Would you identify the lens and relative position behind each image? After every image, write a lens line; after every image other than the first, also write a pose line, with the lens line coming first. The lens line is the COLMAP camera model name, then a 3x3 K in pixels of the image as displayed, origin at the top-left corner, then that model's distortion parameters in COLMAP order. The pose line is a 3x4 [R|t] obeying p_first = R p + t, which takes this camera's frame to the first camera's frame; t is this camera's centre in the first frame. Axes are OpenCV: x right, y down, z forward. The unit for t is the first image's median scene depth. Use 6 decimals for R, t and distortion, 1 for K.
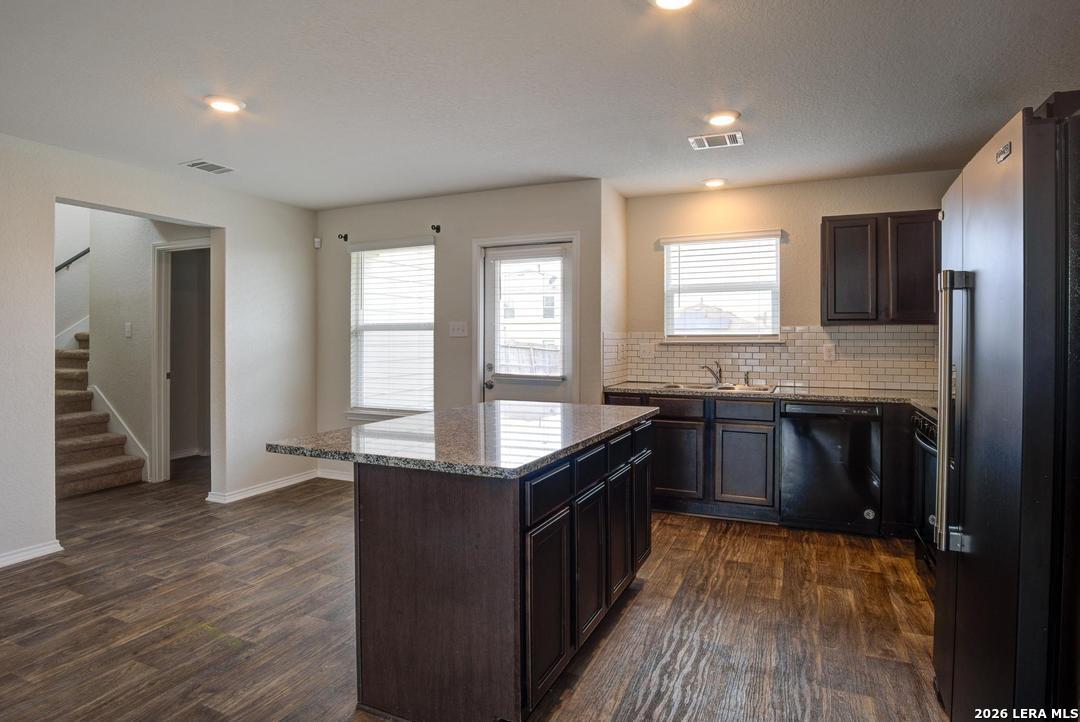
lens RADIAL K [[602.3, 0, 539.0], [0, 602.3, 341.5], [0, 0, 1]] dist [-0.053601, -0.000083]
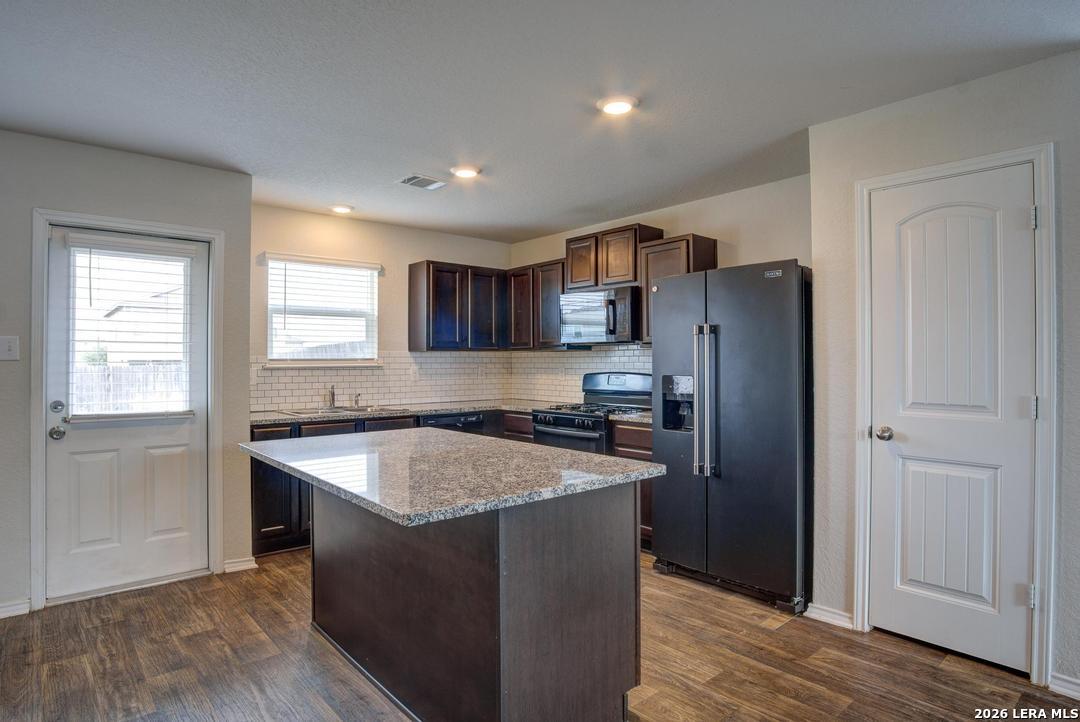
lens RADIAL K [[590.7, 0, 536.5], [0, 590.7, 356.9], [0, 0, 1]] dist [-0.041337, -0.000257]
pose [[0.420038, 0.007299, 0.907477, -0.445618], [0.006030, 0.999923, -0.010833, -0.001648], [-0.907486, 0.010022, 0.419962, 0.264138]]
